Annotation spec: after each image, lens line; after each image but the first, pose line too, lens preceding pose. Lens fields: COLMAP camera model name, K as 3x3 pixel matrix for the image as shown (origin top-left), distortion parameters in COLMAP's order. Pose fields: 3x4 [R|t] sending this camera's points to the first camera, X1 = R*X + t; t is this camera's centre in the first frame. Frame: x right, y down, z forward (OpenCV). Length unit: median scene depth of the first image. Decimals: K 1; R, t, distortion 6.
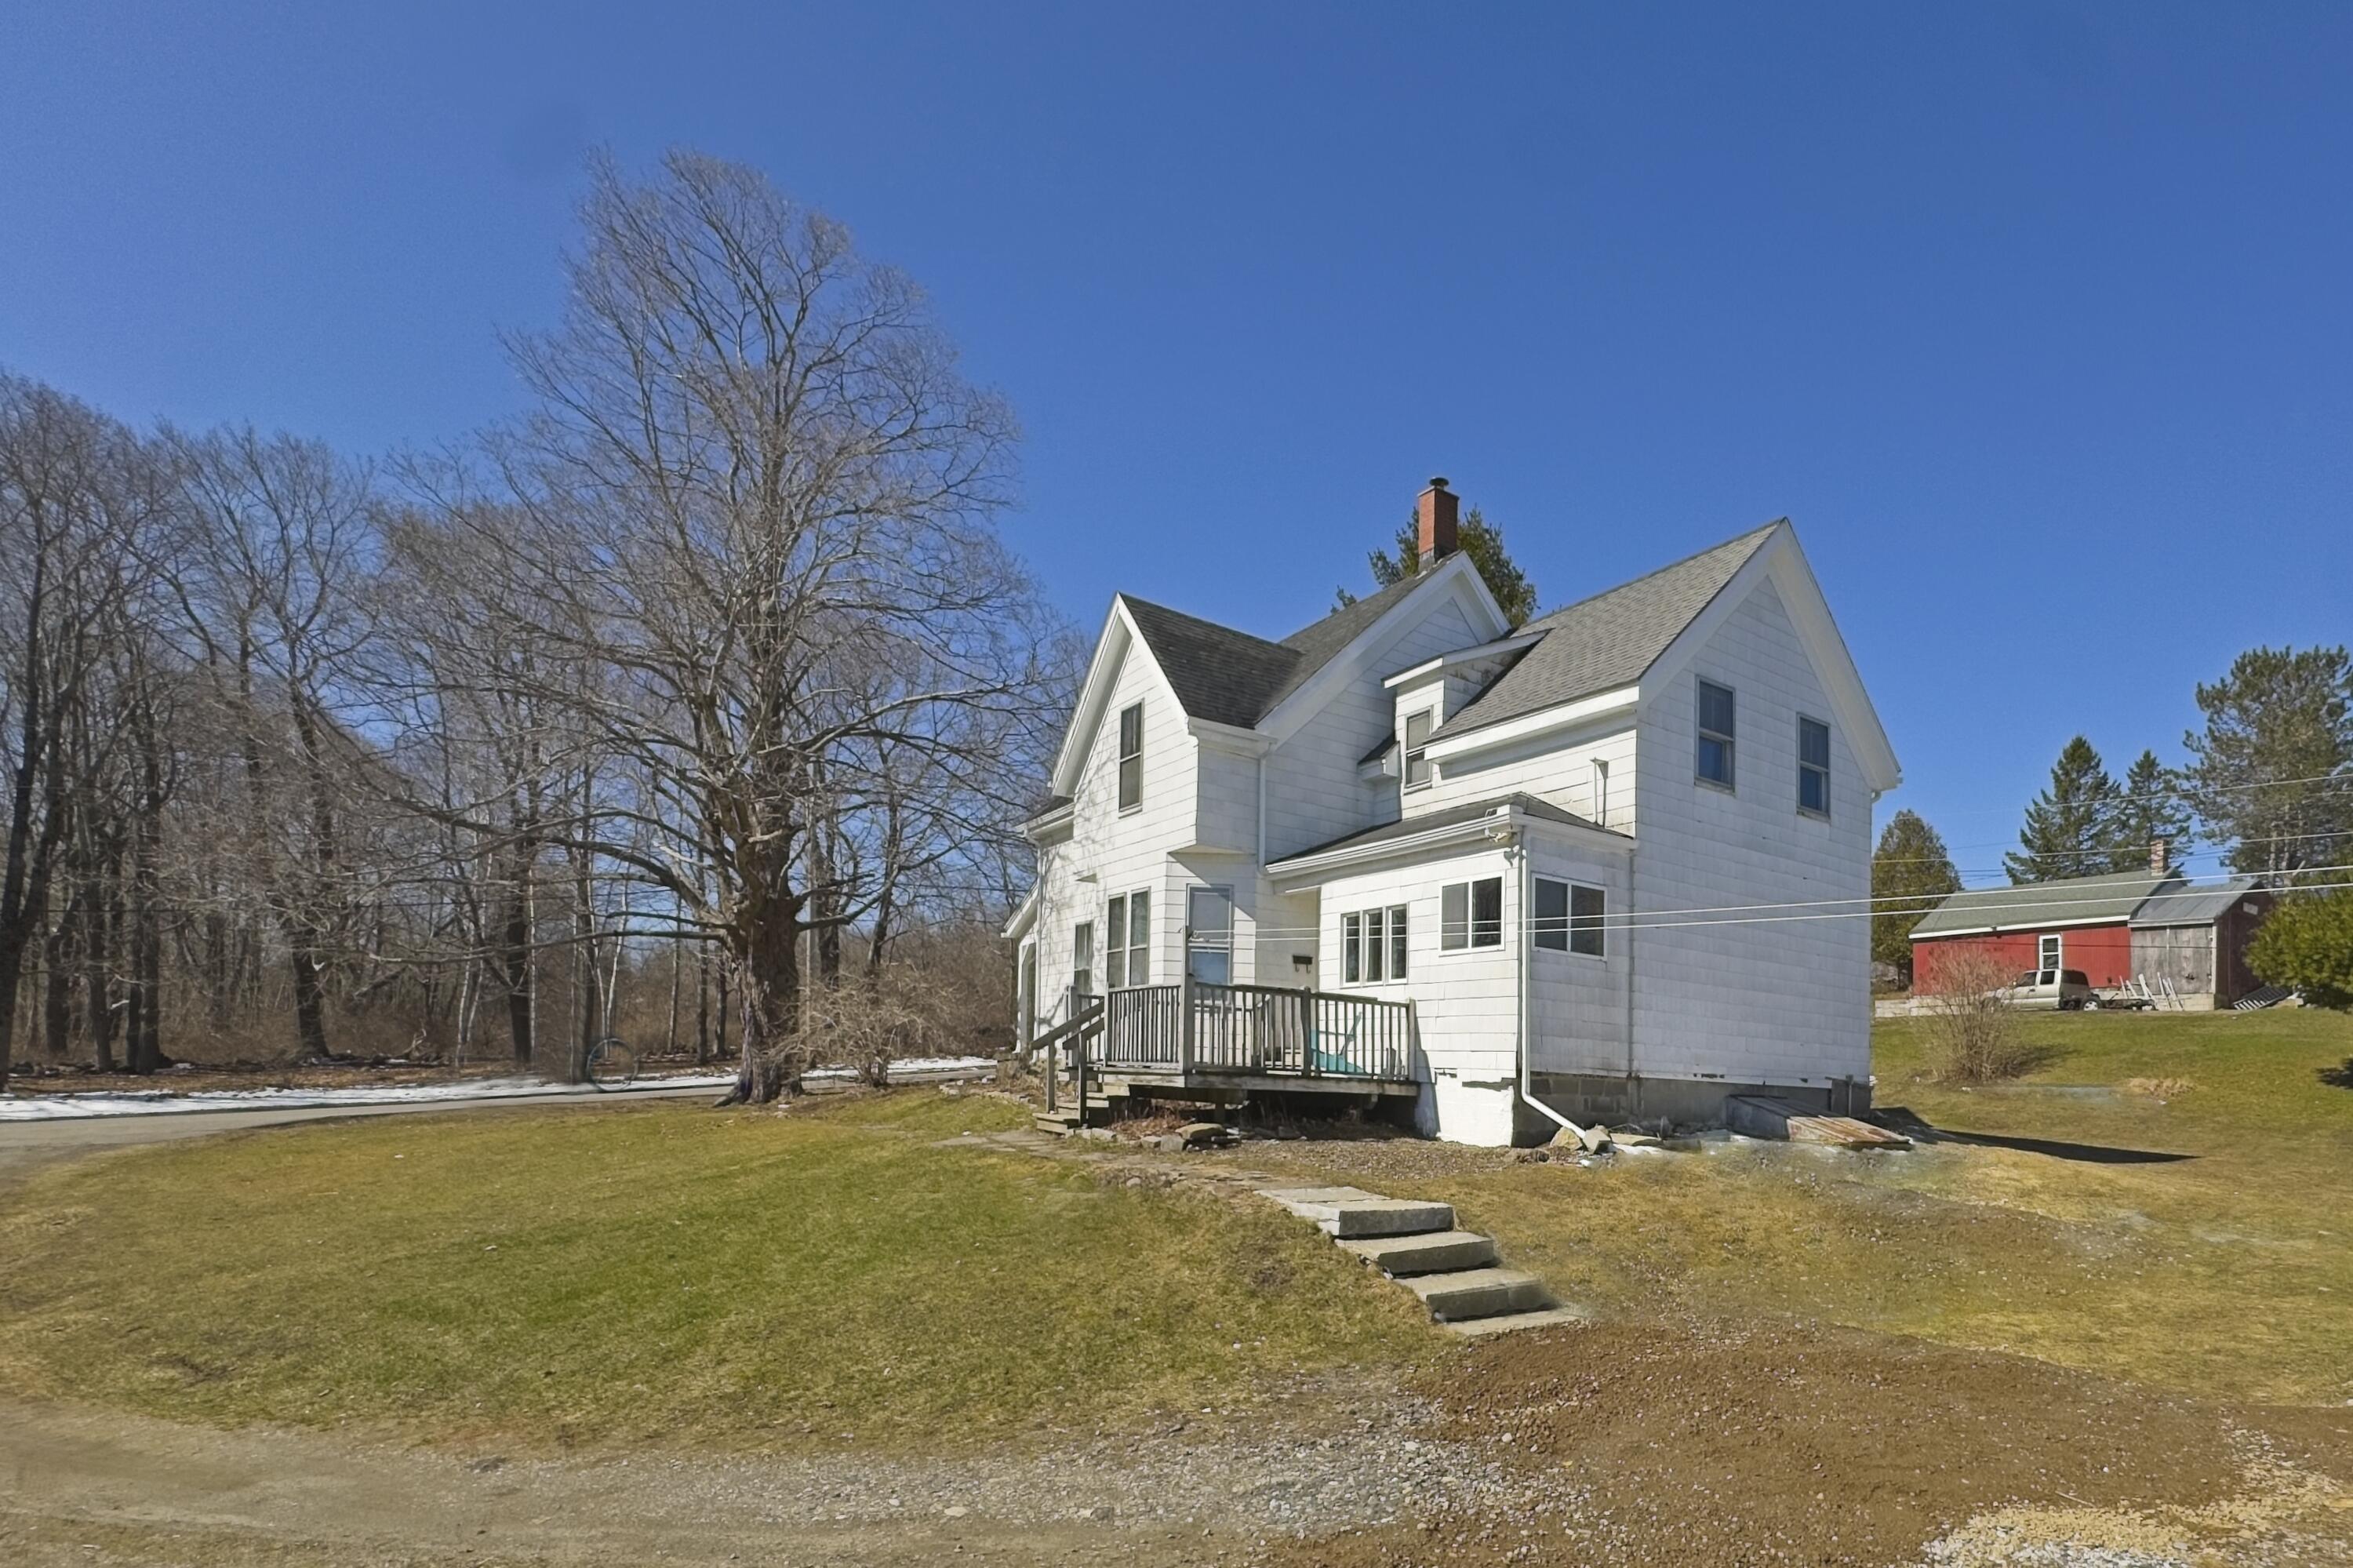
lens RADIAL K [[923.0, 0, 1177.1], [0, 923.0, 682.5], [0, 0, 1]] dist [0.000524, -0.000035]
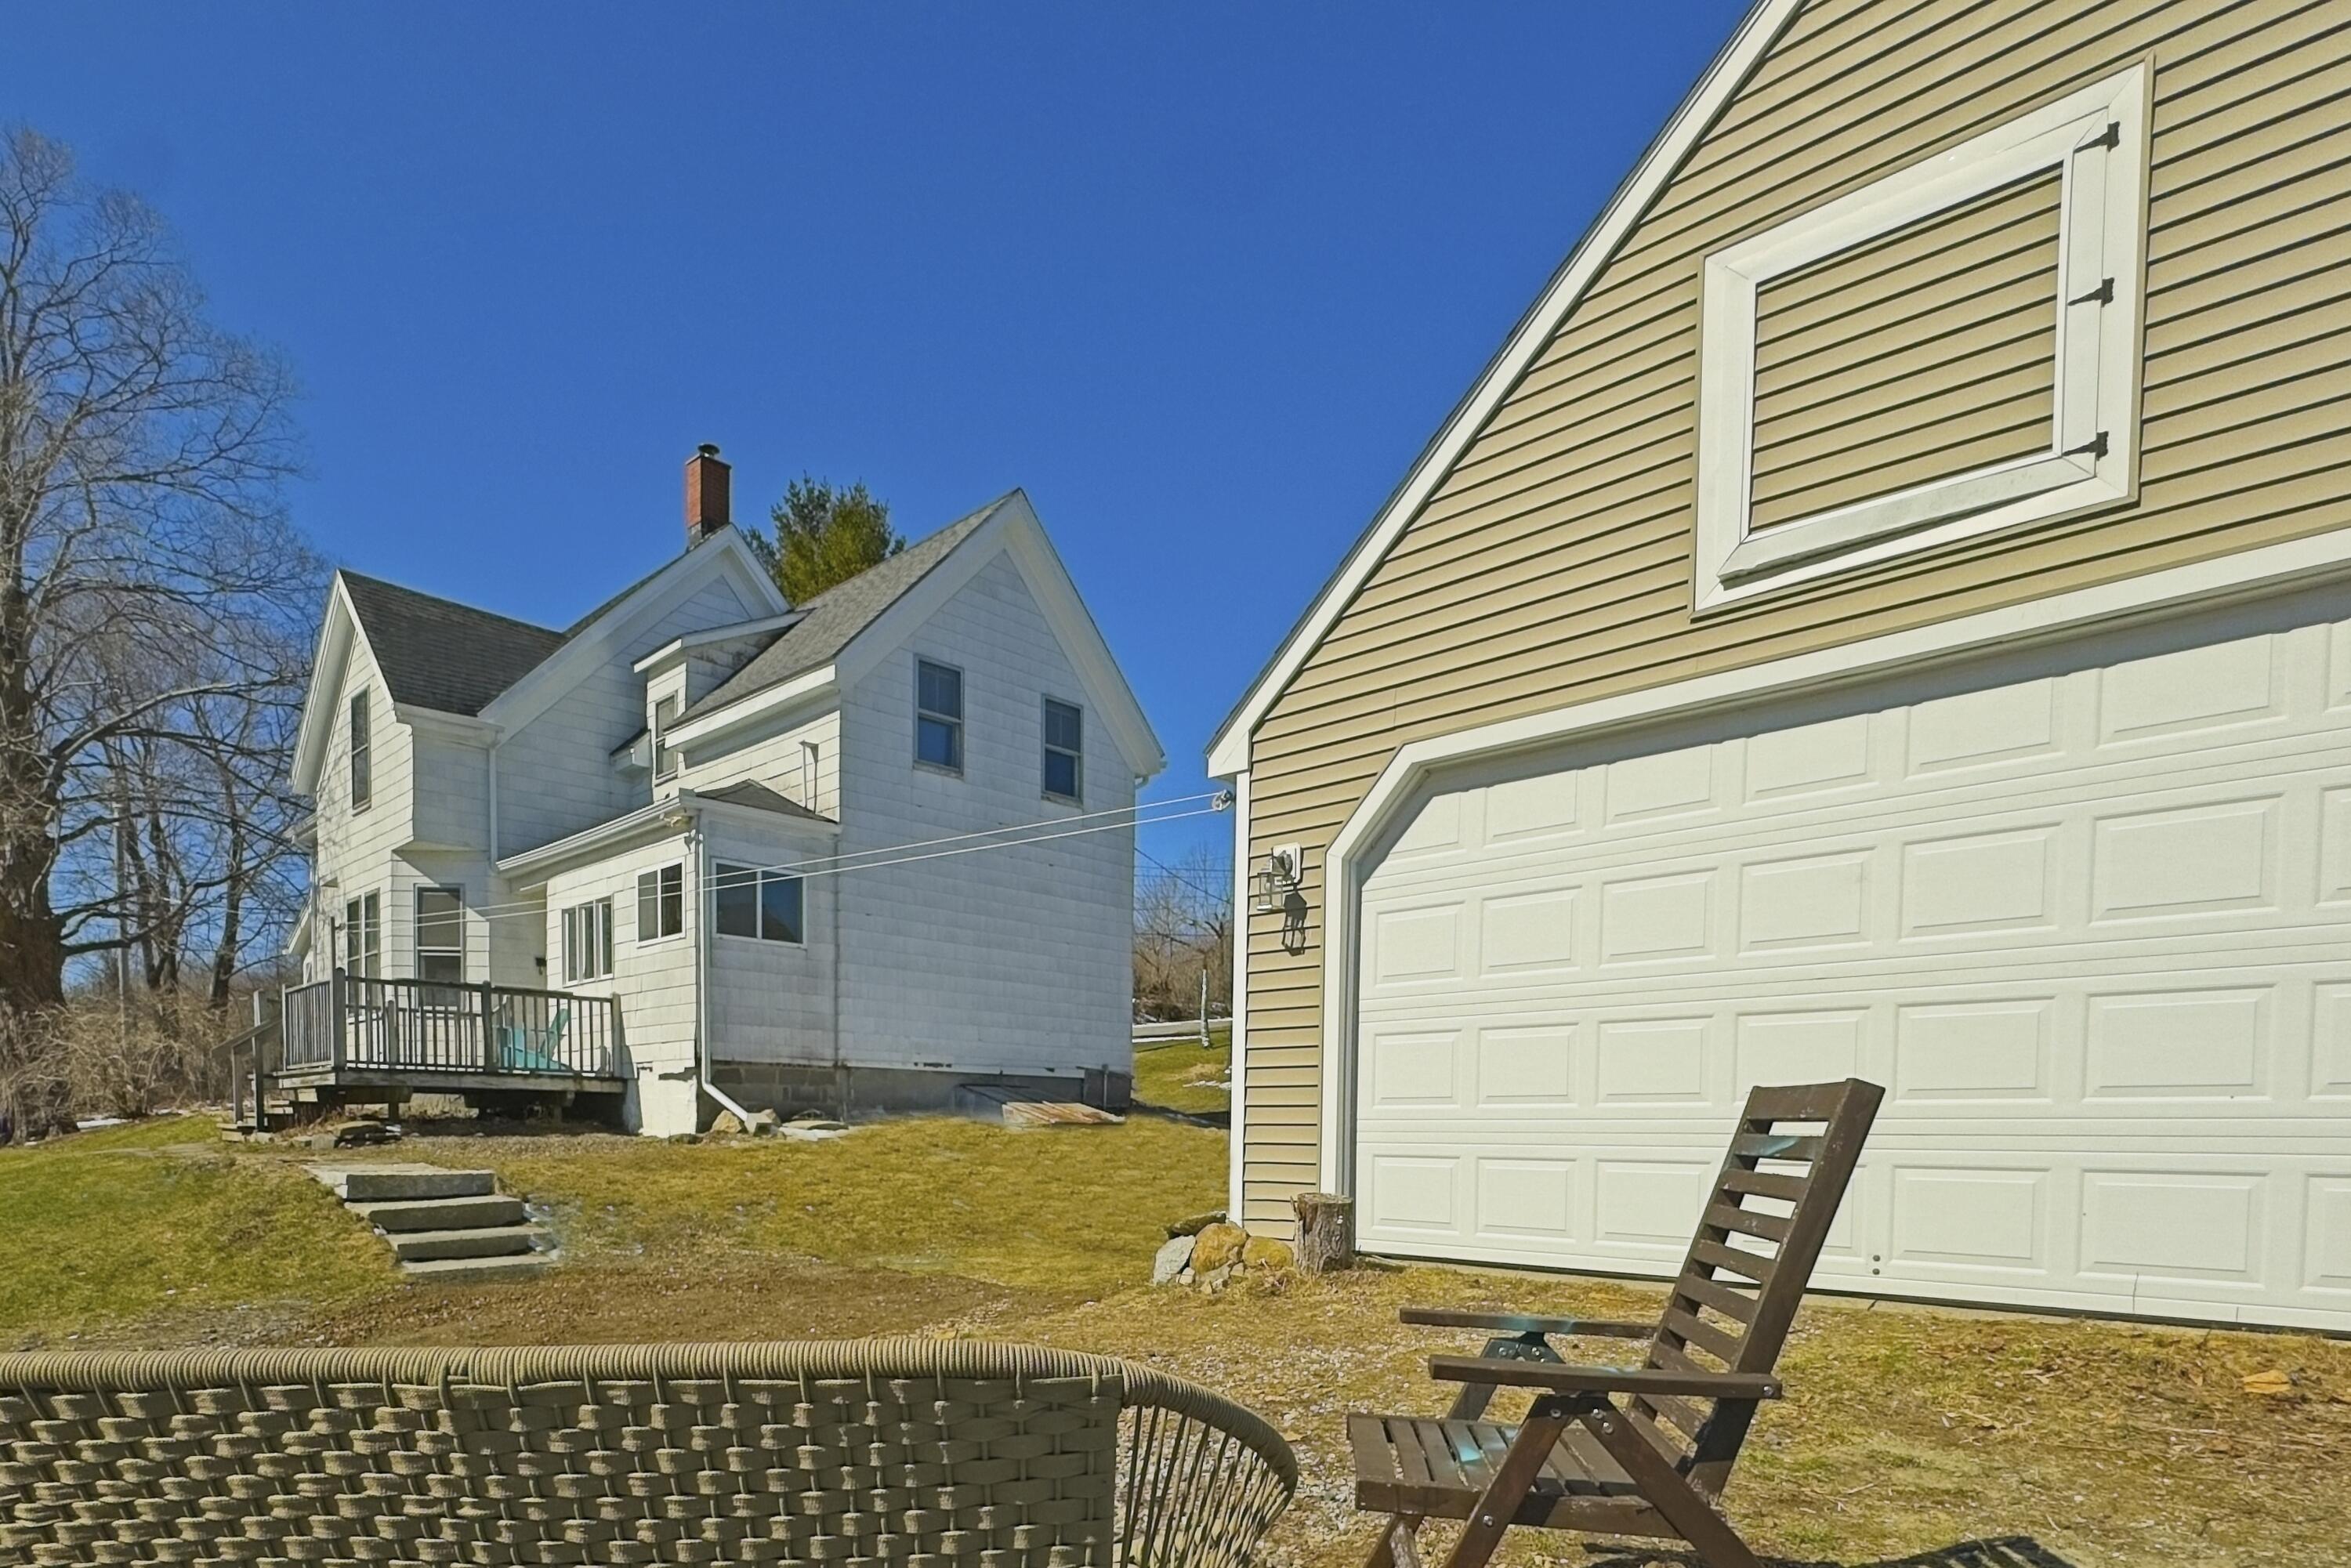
lens RADIAL K [[1153.0, 0, 1175.5], [0, 1153.0, 784.0], [0, 0, 1]] dist [0.000220, -0.000351]
pose [[0.997896, -0.009924, 0.064077, 0.752056], [0.006279, 0.998364, 0.056839, 0.060319], [-0.064536, -0.056317, 0.996325, -0.216875]]
